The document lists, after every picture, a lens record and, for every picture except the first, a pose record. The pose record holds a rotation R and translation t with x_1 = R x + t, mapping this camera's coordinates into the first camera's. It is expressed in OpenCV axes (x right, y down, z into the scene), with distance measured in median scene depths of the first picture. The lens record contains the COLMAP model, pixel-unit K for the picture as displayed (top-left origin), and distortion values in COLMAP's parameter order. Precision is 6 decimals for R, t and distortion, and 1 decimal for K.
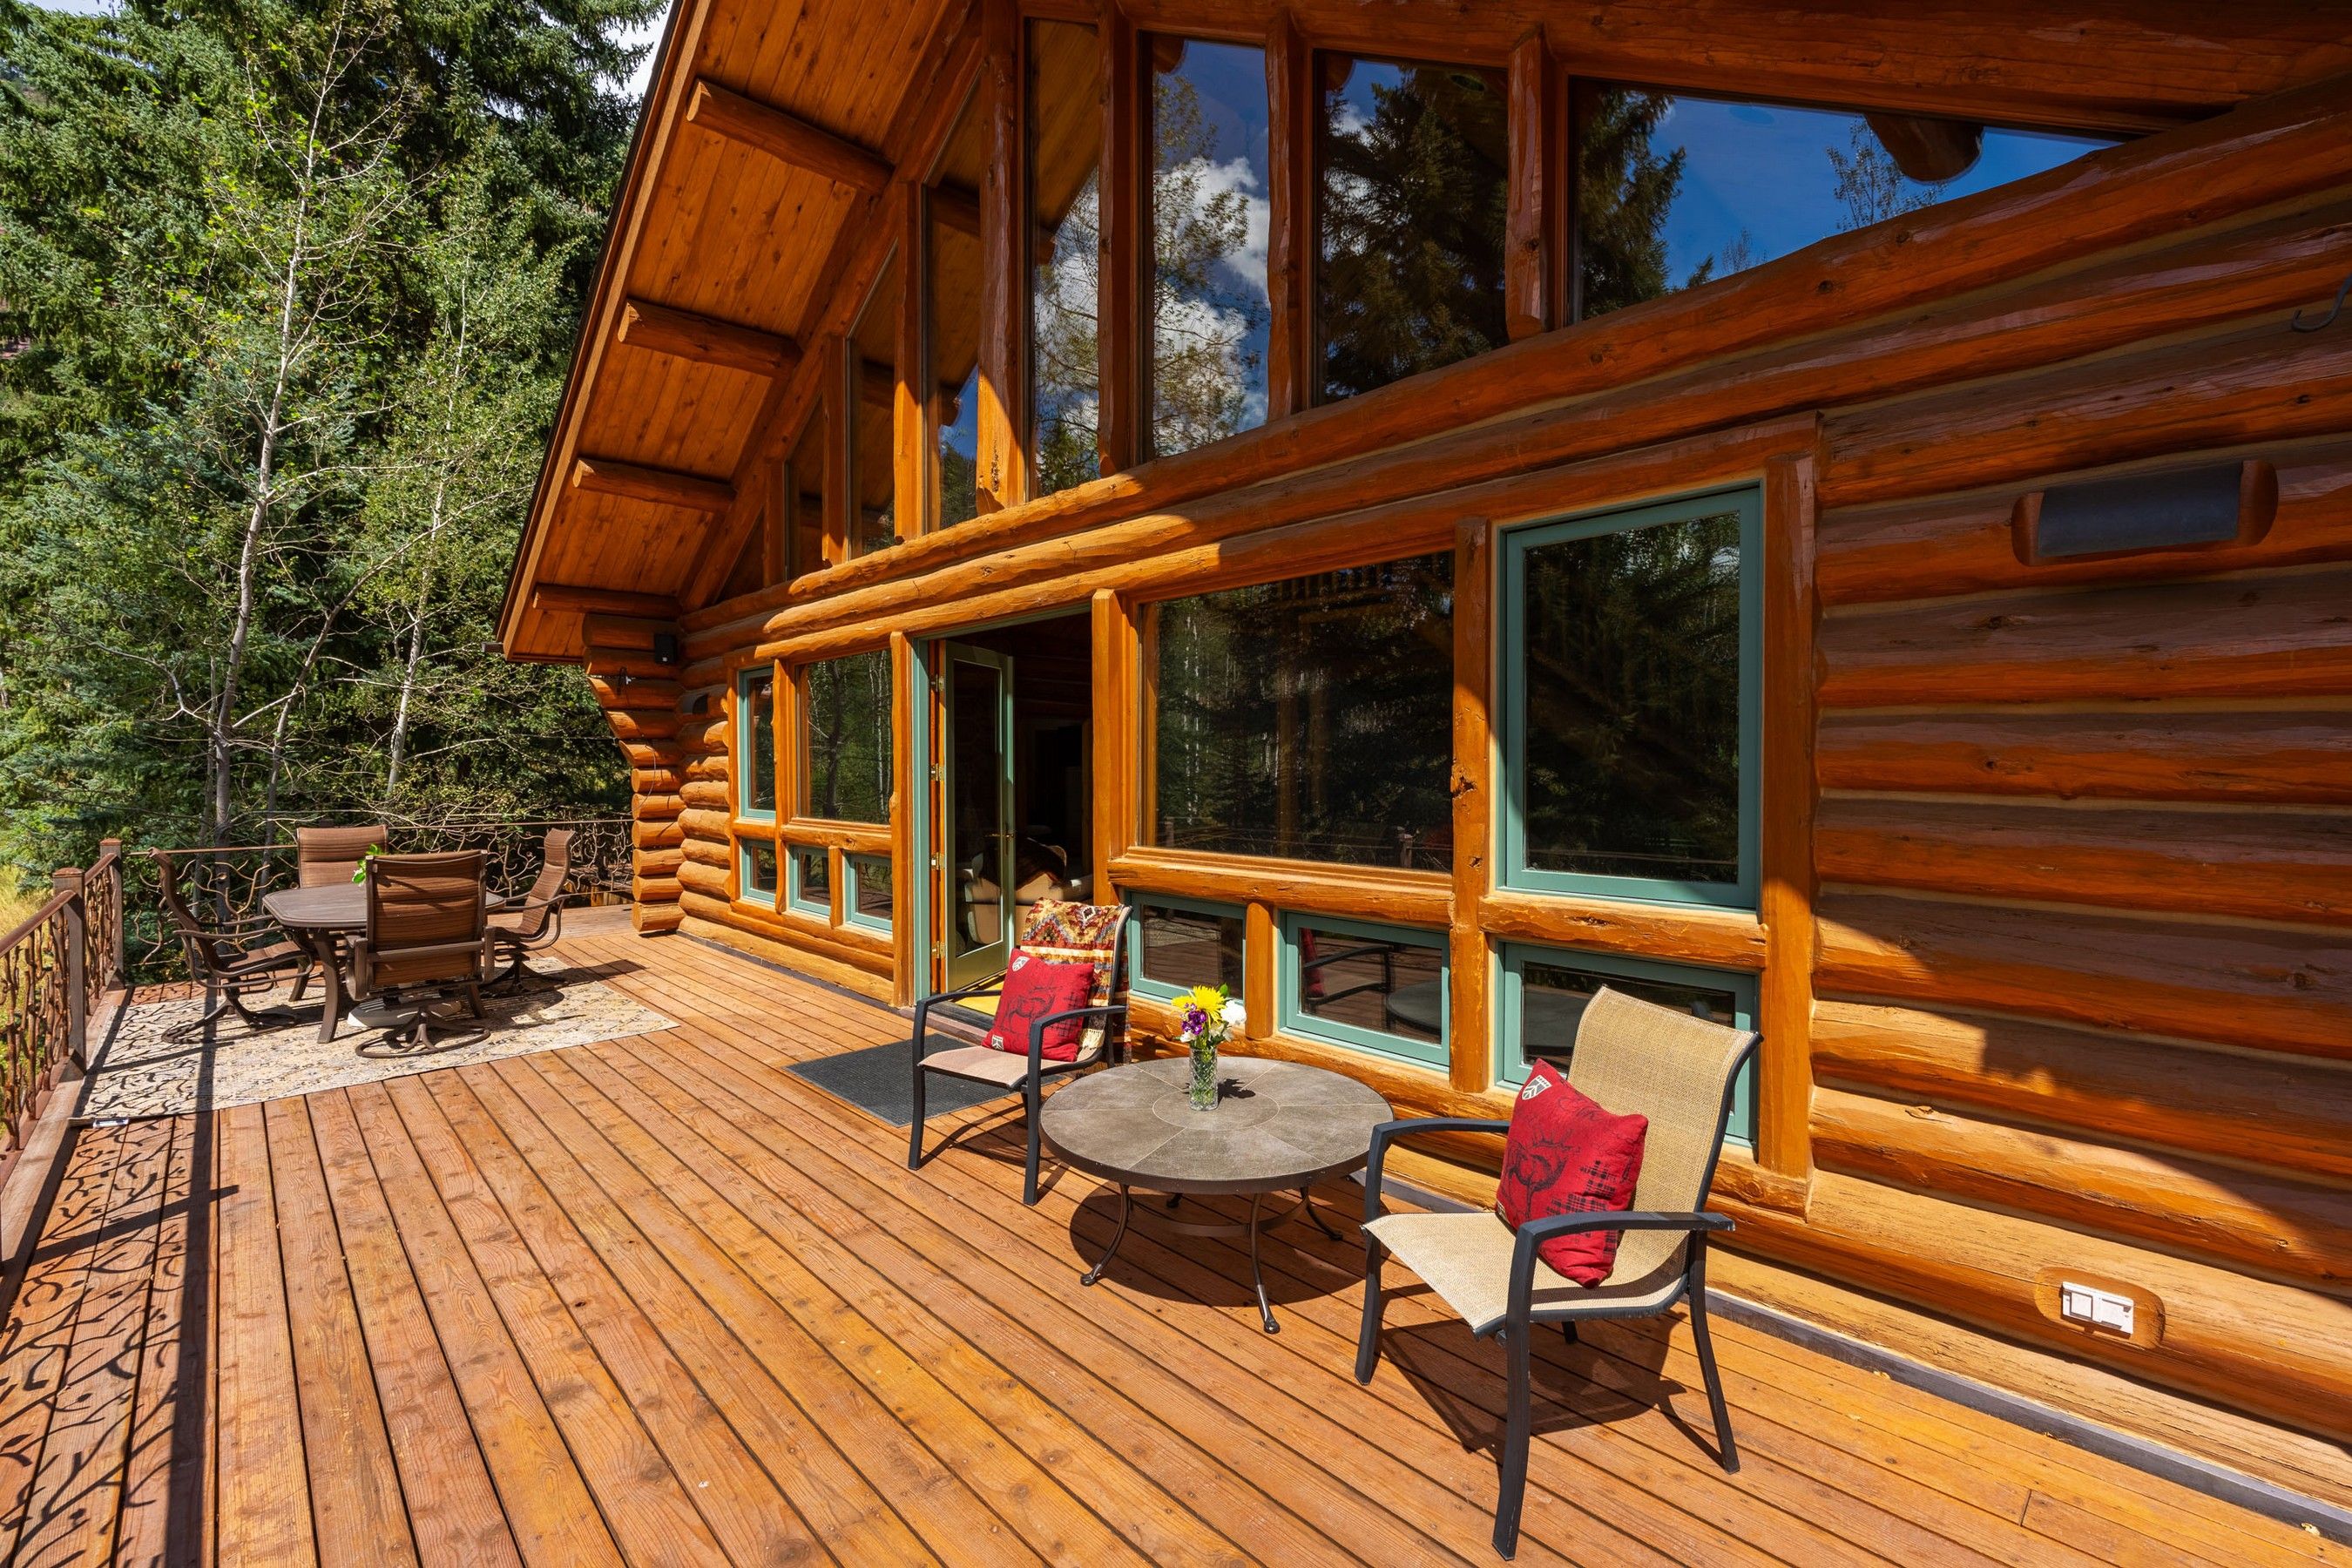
lens RADIAL K [[1033.3, 0, 1176.6], [0, 1033.3, 776.9], [0, 0, 1]] dist [-0.004540, 0.000046]
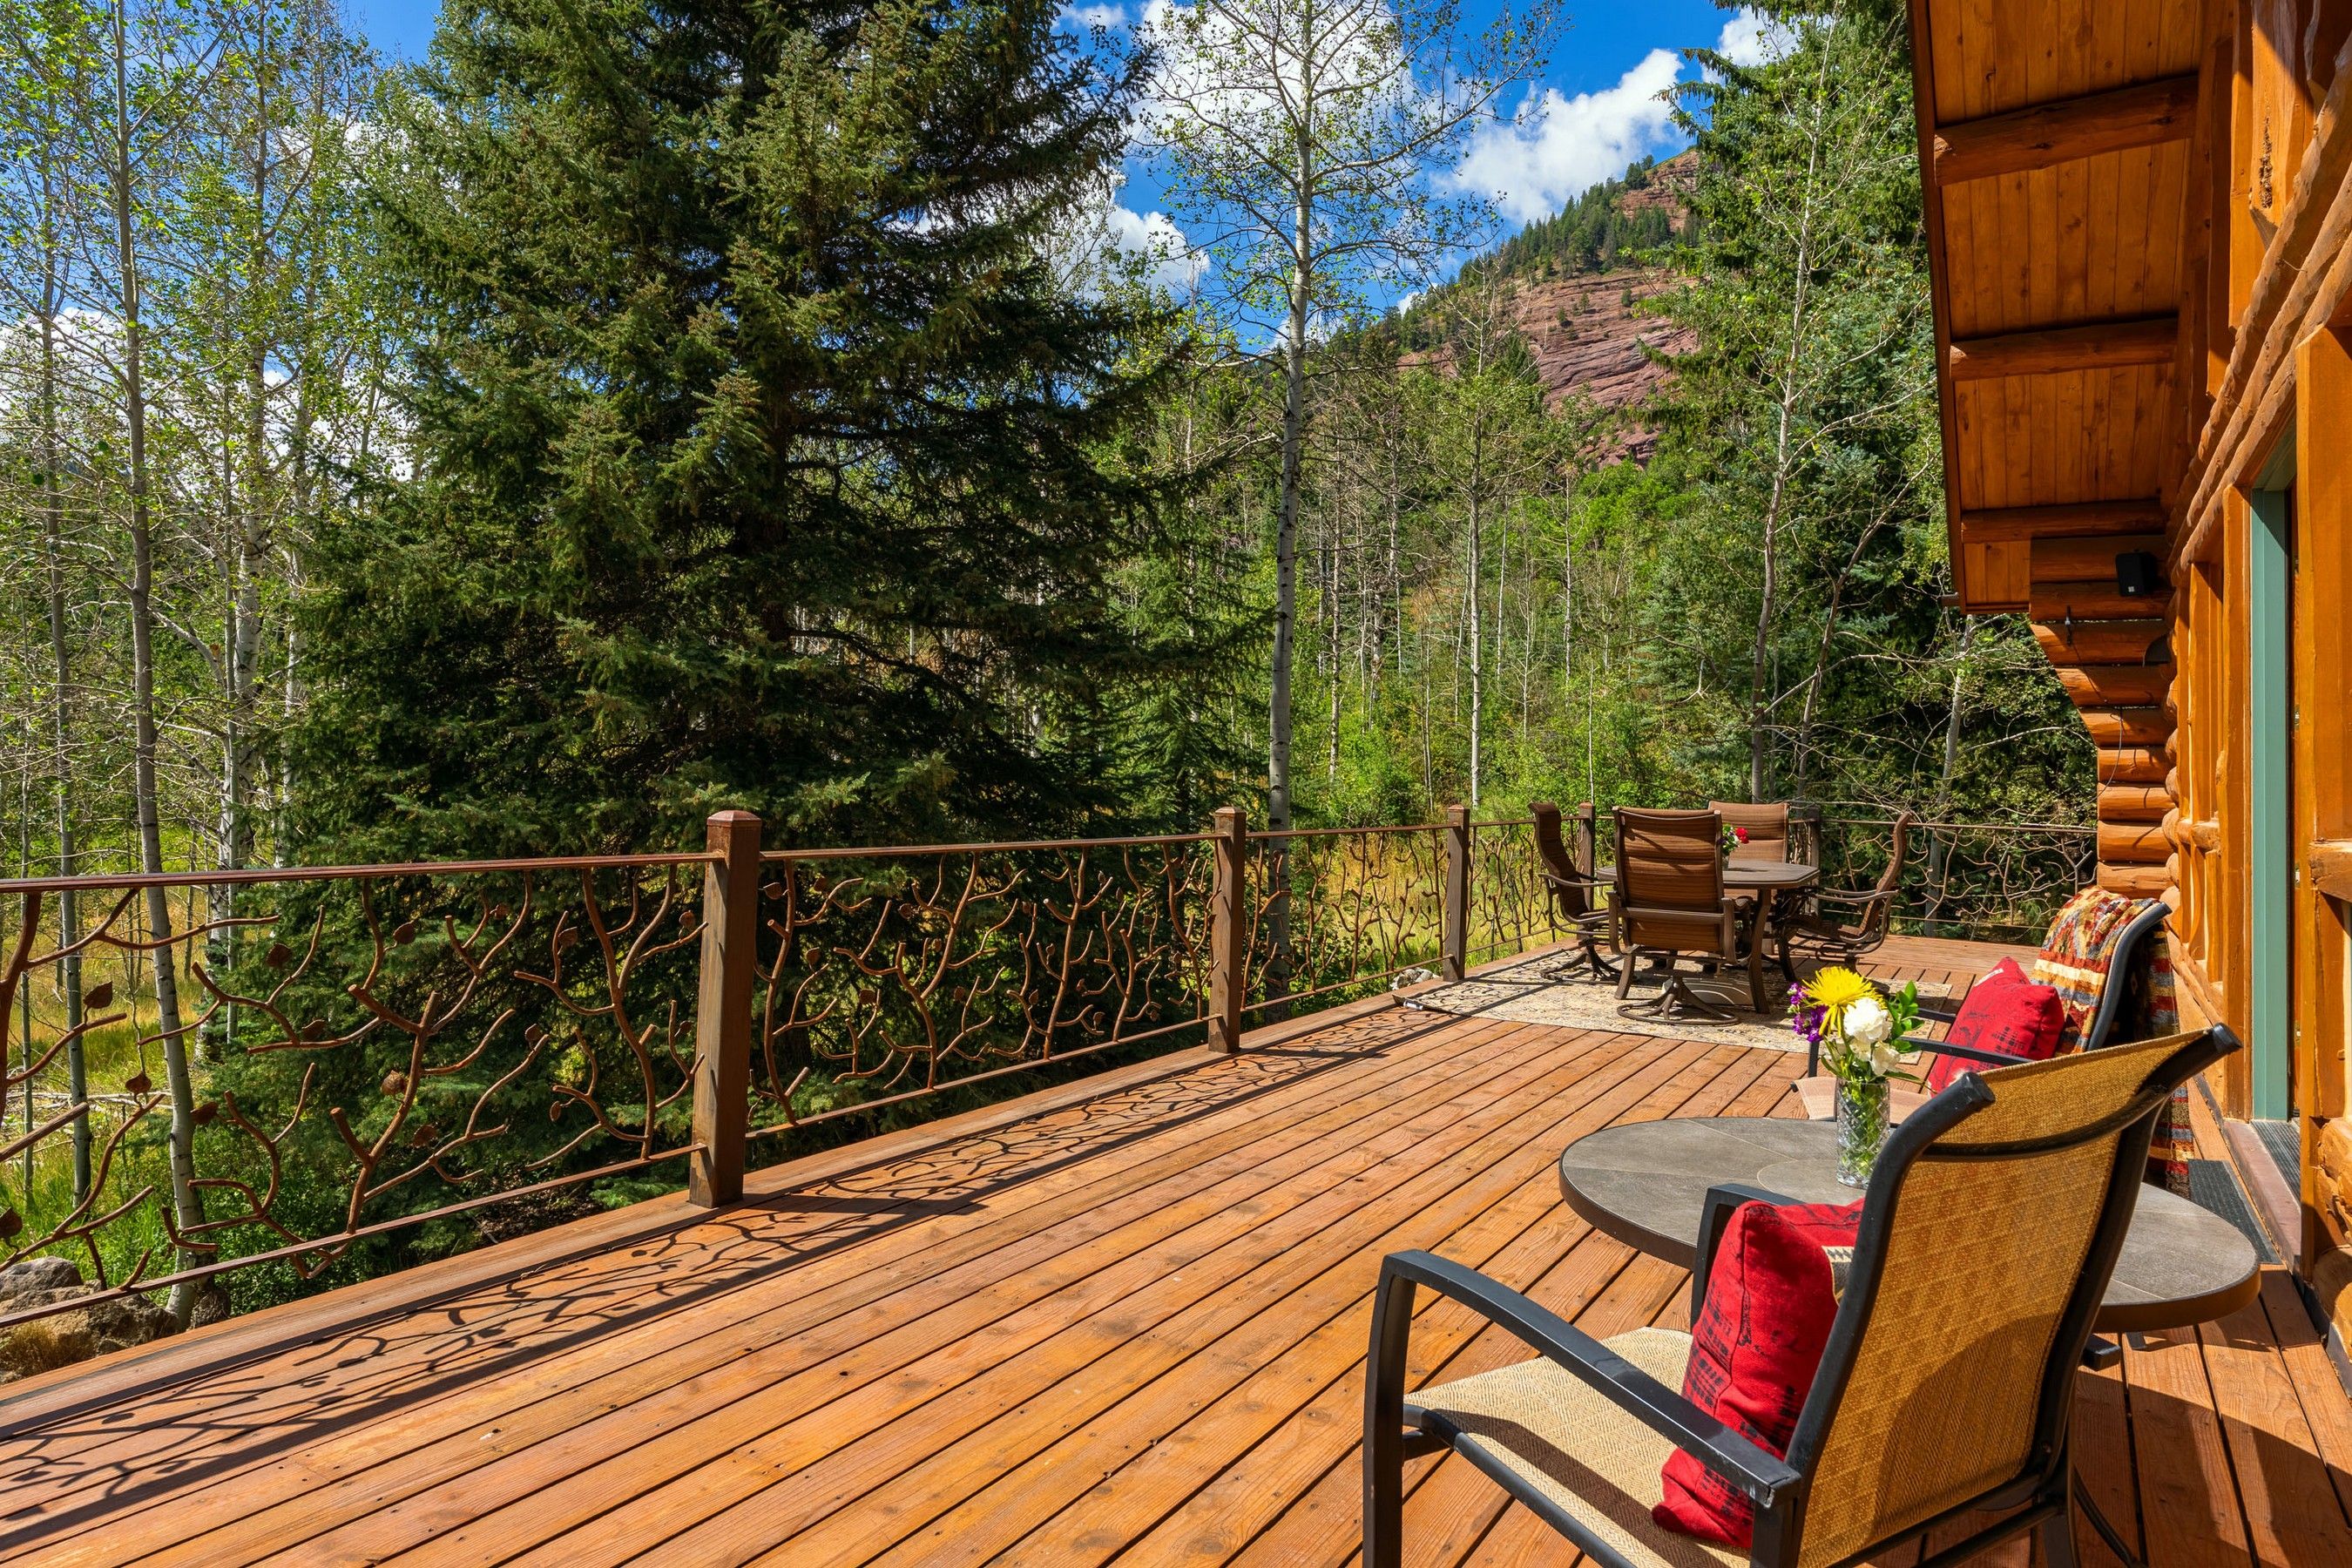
lens RADIAL K [[1405.0, 0, 1191.2], [0, 1405.0, 713.8], [0, 0, 1]] dist [-0.002851, 0.003322]
pose [[0.263302, -0.029260, -0.964270, 0.255784], [-0.042523, 0.998216, -0.041902, 0.037535], [0.963776, 0.052036, 0.261588, 0.150484]]
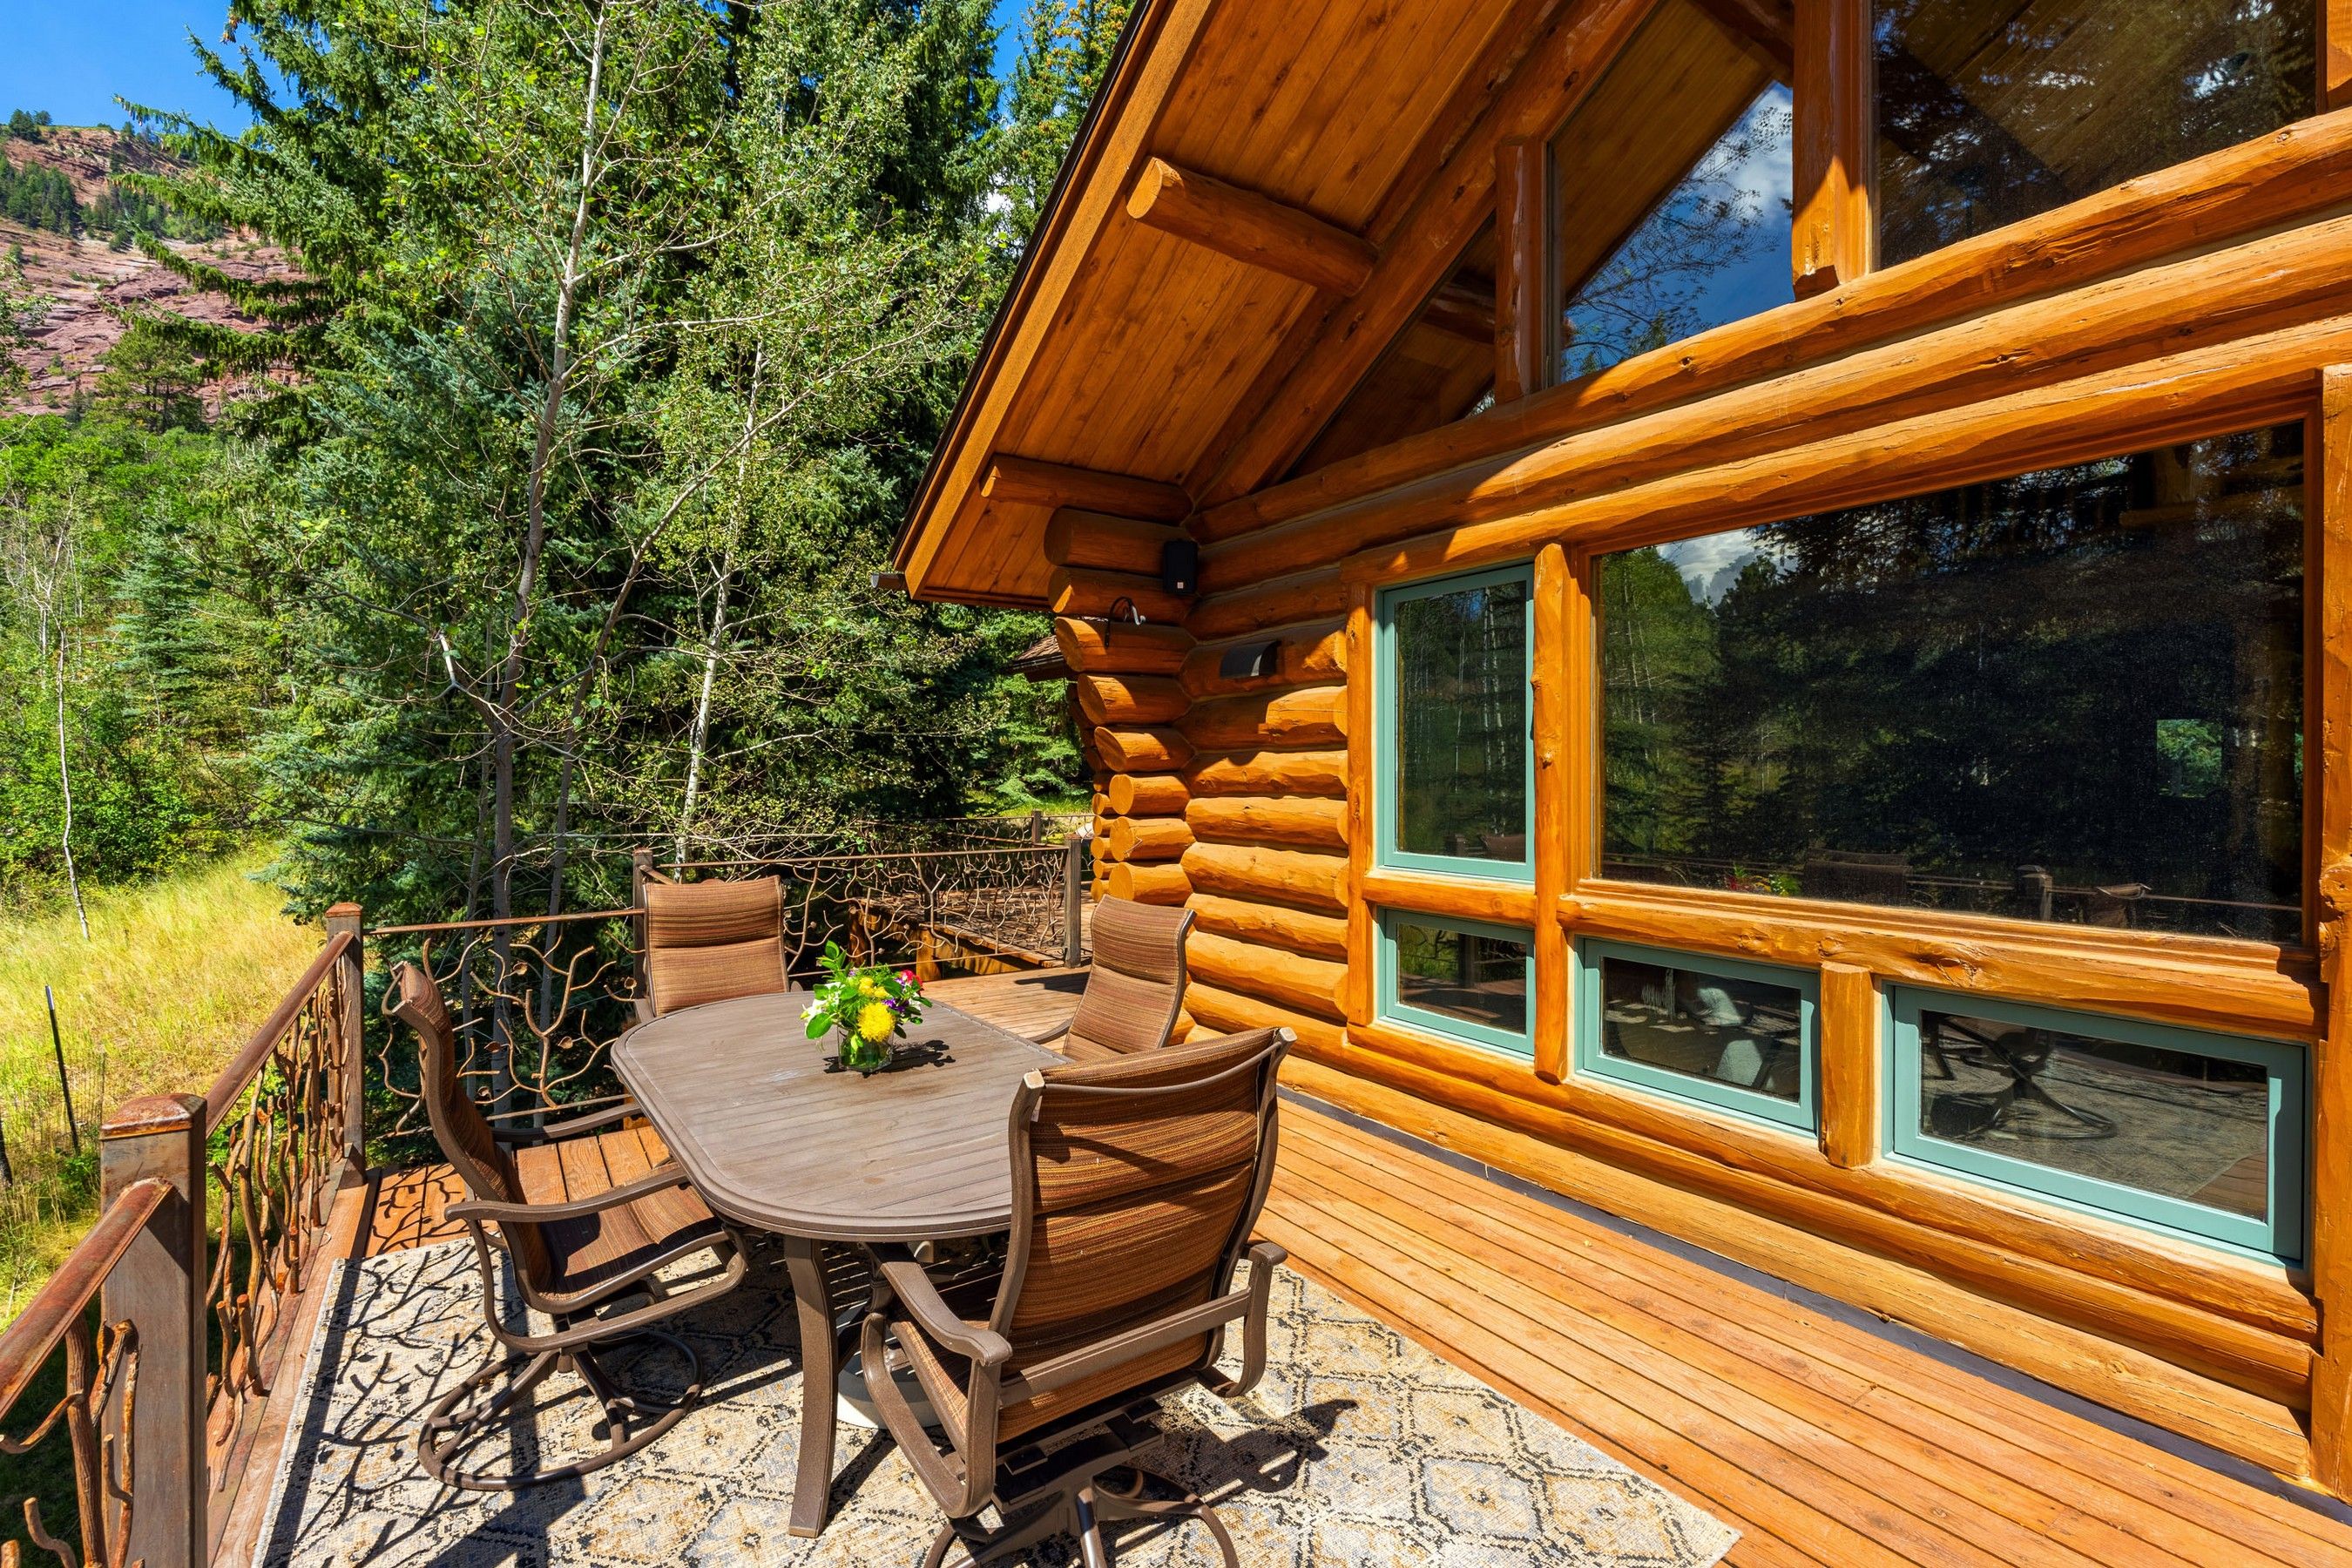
lens RADIAL K [[1033.3, 0, 1135.5], [0, 1033.3, 780.8], [0, 0, 1]] dist [-0.004540, 0.000046]
pose [[0.983751, 0.002885, -0.179516, -0.430150], [-0.003303, 0.999992, -0.002027, -0.003351], [0.179509, 0.002587, 0.983753, 0.439495]]
